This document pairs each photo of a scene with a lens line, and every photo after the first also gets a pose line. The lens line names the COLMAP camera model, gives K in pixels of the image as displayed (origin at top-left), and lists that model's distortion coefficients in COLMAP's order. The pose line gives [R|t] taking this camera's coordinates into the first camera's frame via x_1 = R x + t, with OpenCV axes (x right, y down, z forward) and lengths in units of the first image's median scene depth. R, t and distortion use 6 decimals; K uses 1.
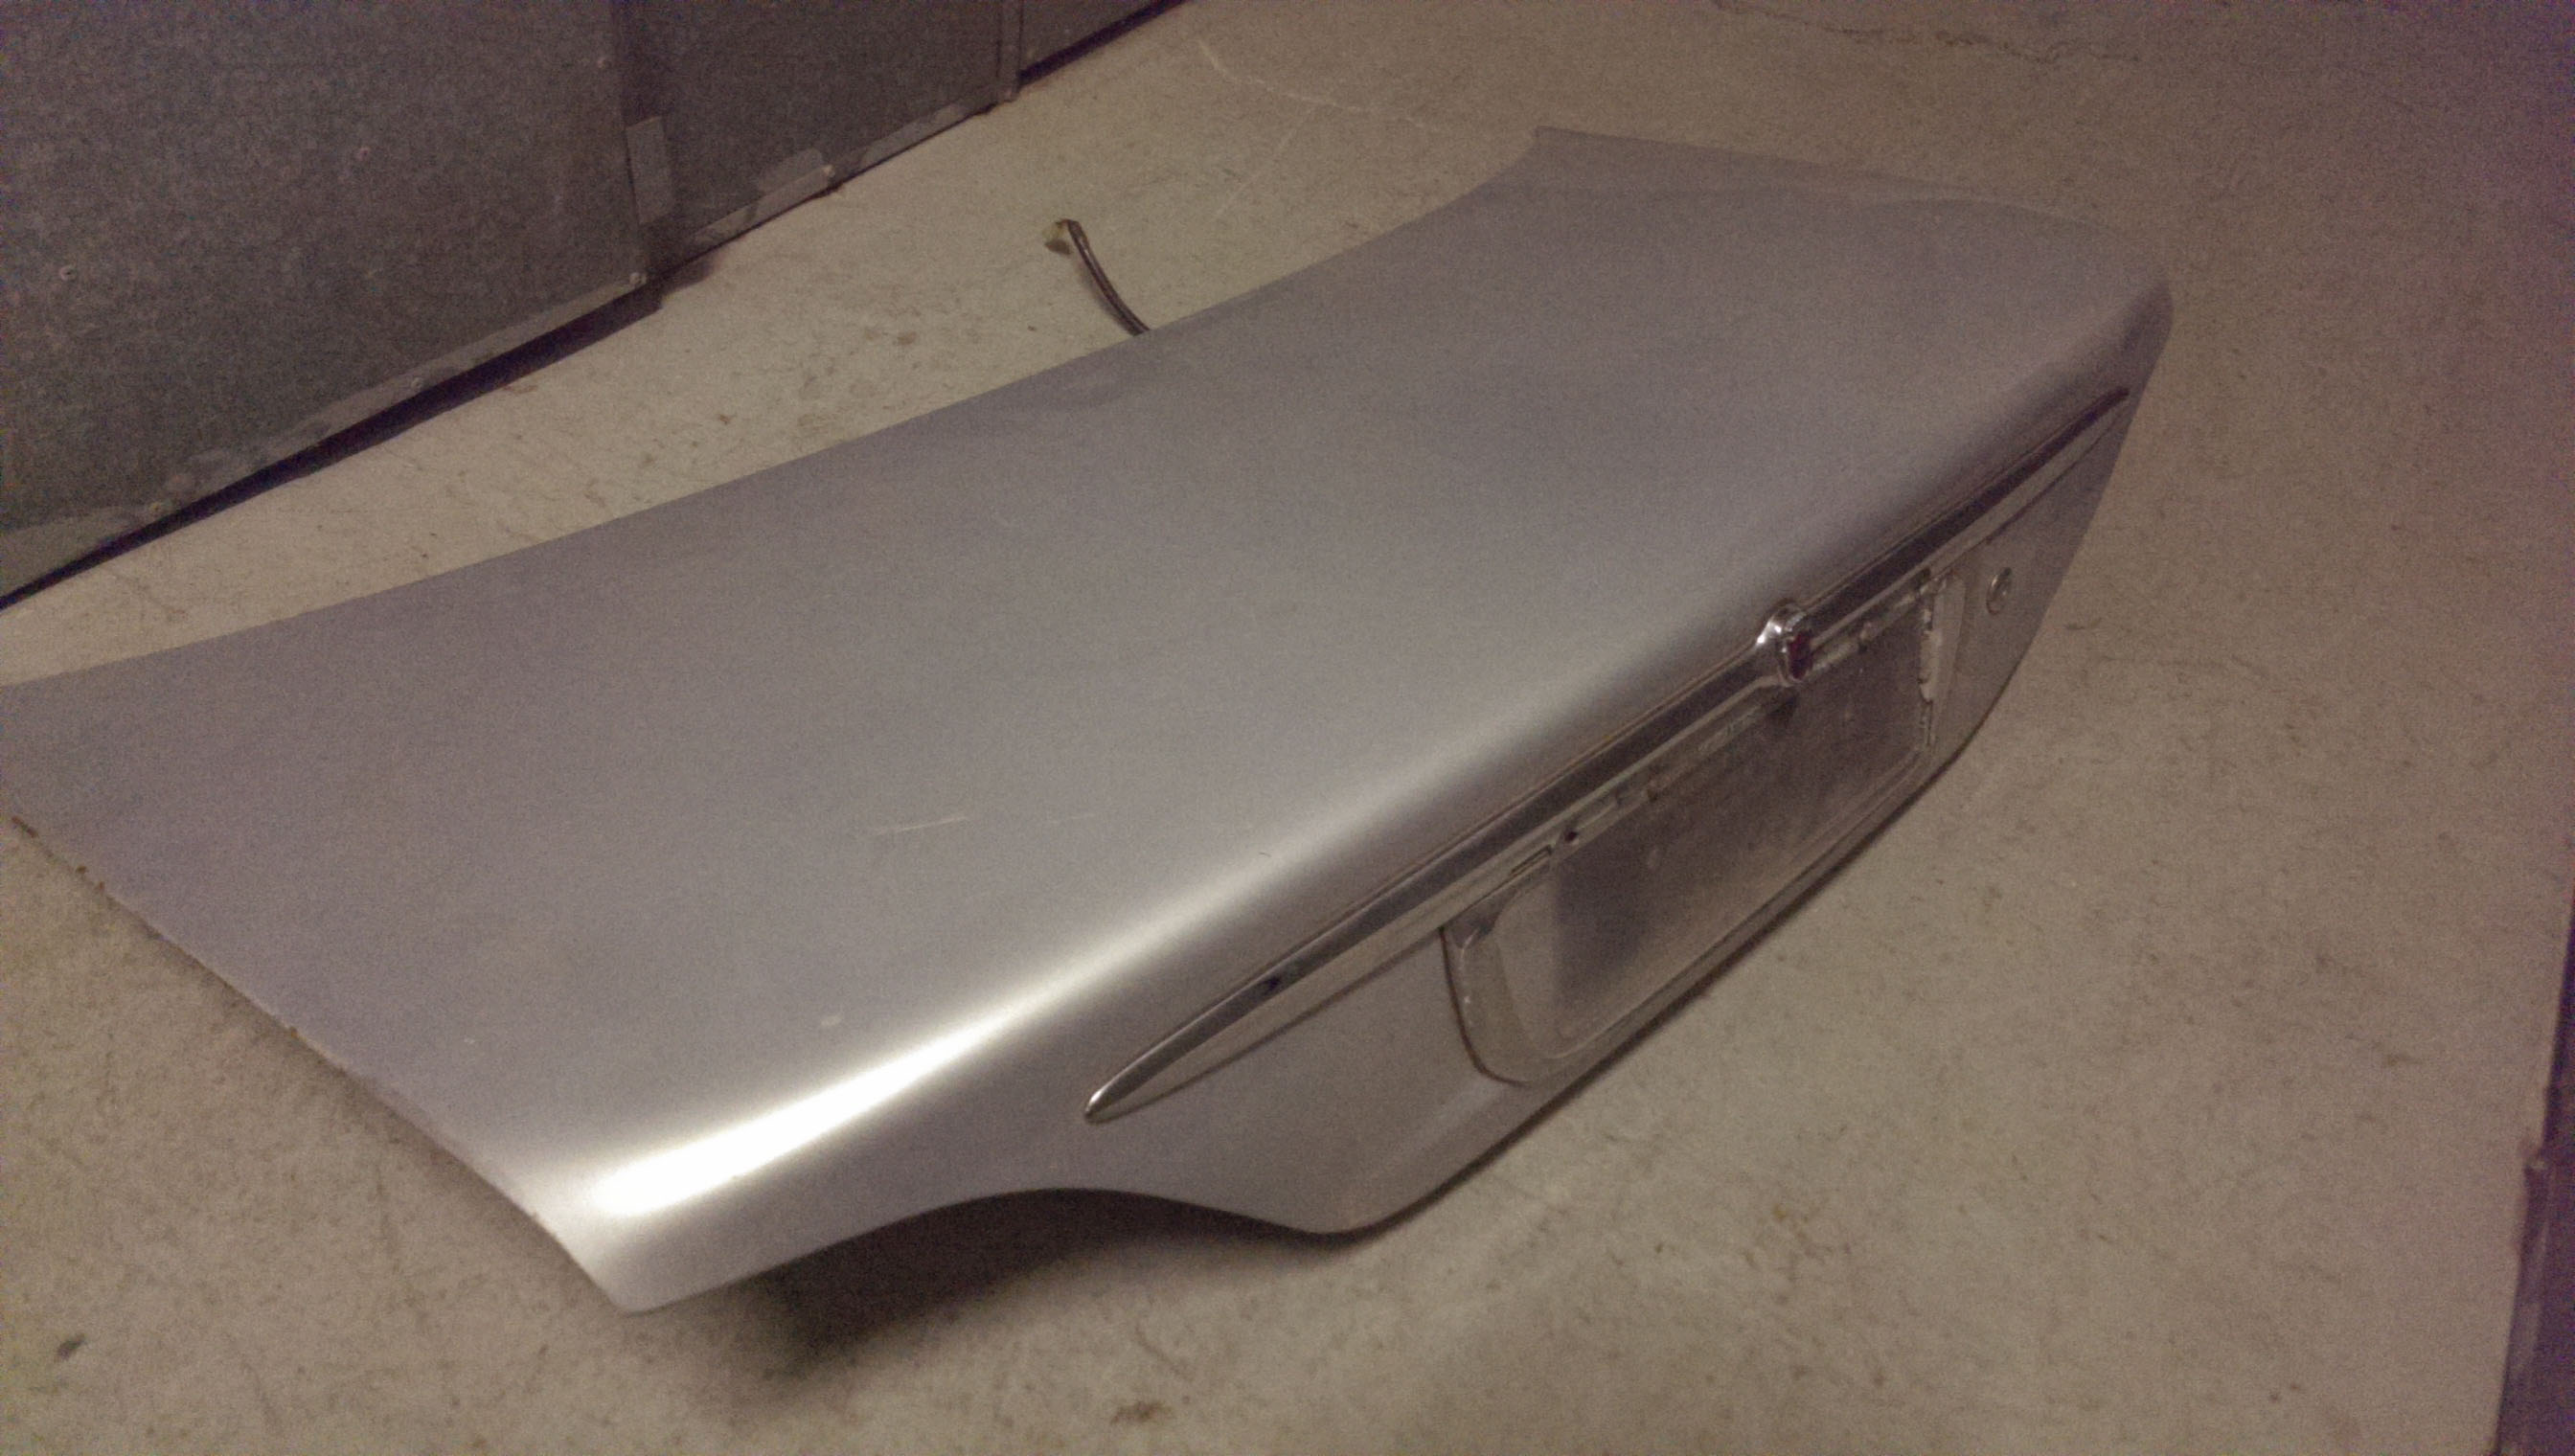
lens RADIAL K [[1884.5, 0, 1287.5], [0, 1884.5, 728.0], [0, 0, 1]] dist [0.108254, -0.196626]
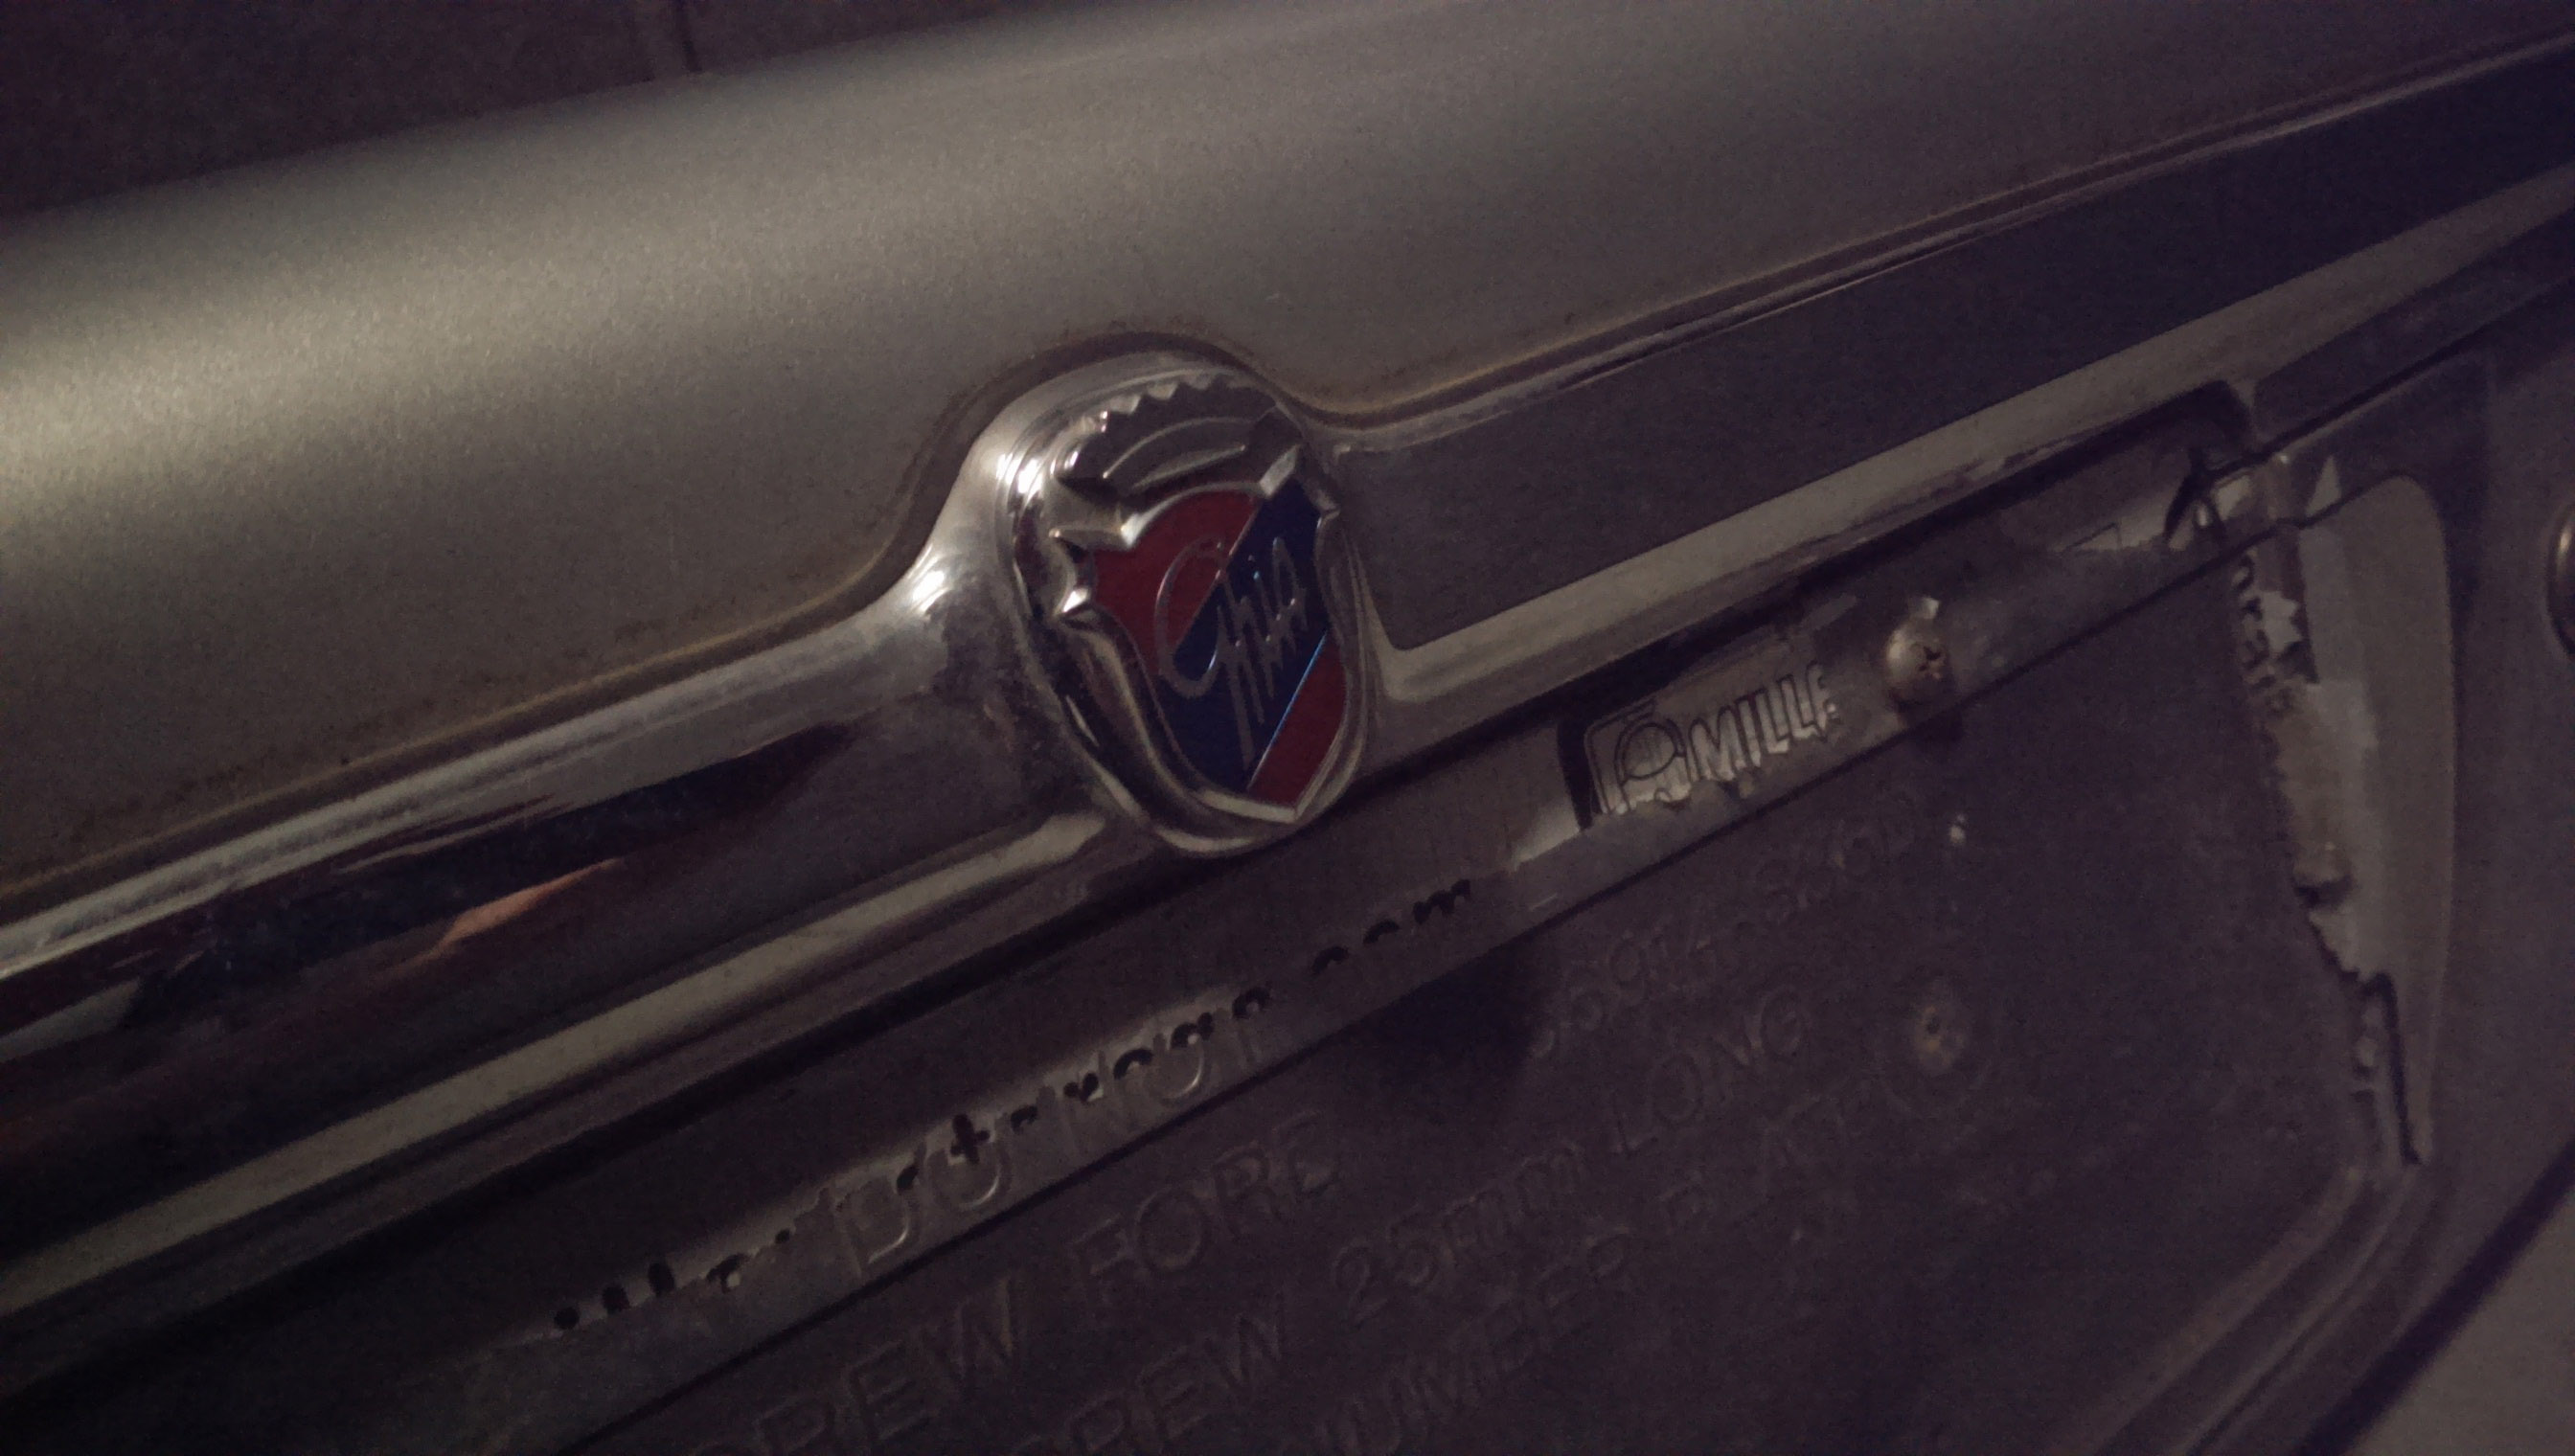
lens RADIAL K [[1884.5, 0, 1287.5], [0, 1884.5, 728.0], [0, 0, 1]] dist [0.108254, -0.196626]
pose [[0.964340, -0.105989, -0.242518, 0.255547], [0.047842, 0.971026, -0.234135, 0.005479], [0.260307, 0.214183, 0.941470, 0.695902]]
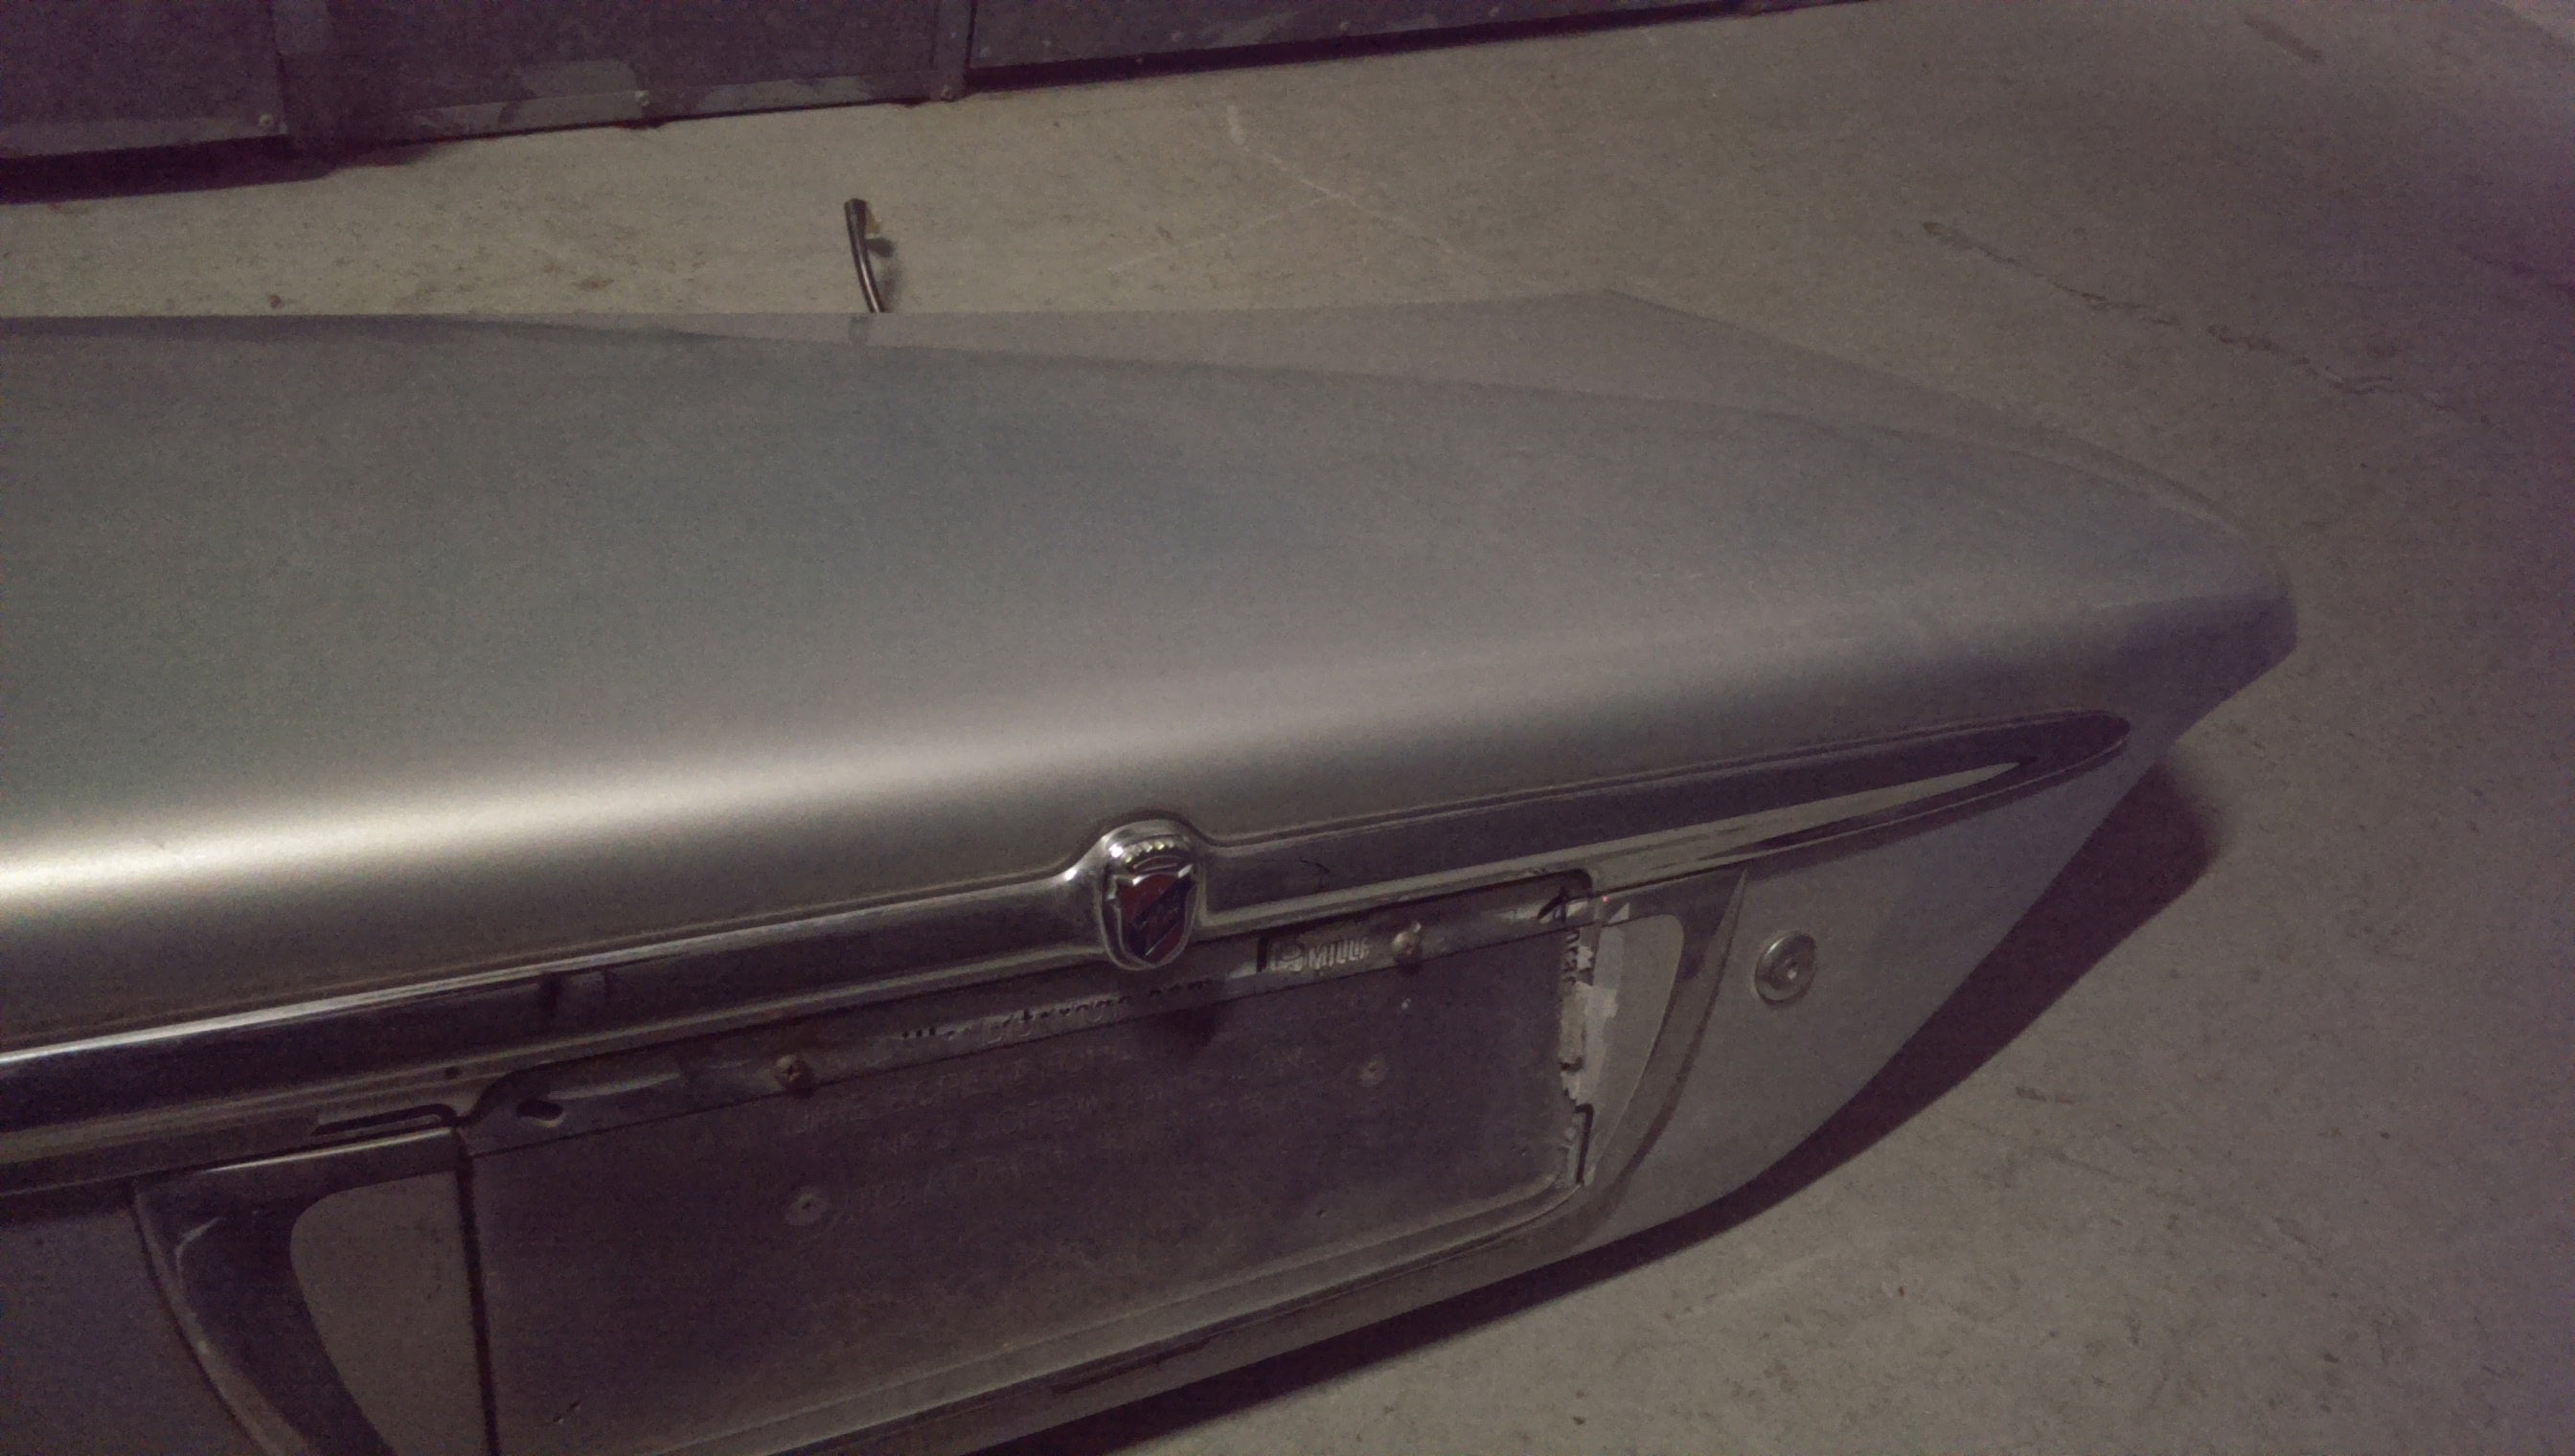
lens RADIAL K [[1884.5, 0, 1287.5], [0, 1884.5, 728.0], [0, 0, 1]] dist [0.108254, -0.196626]
pose [[0.943926, 0.260577, -0.202740, 0.328539], [-0.286352, 0.951803, -0.109878, -0.033593], [0.164337, 0.161772, 0.973048, 0.383727]]
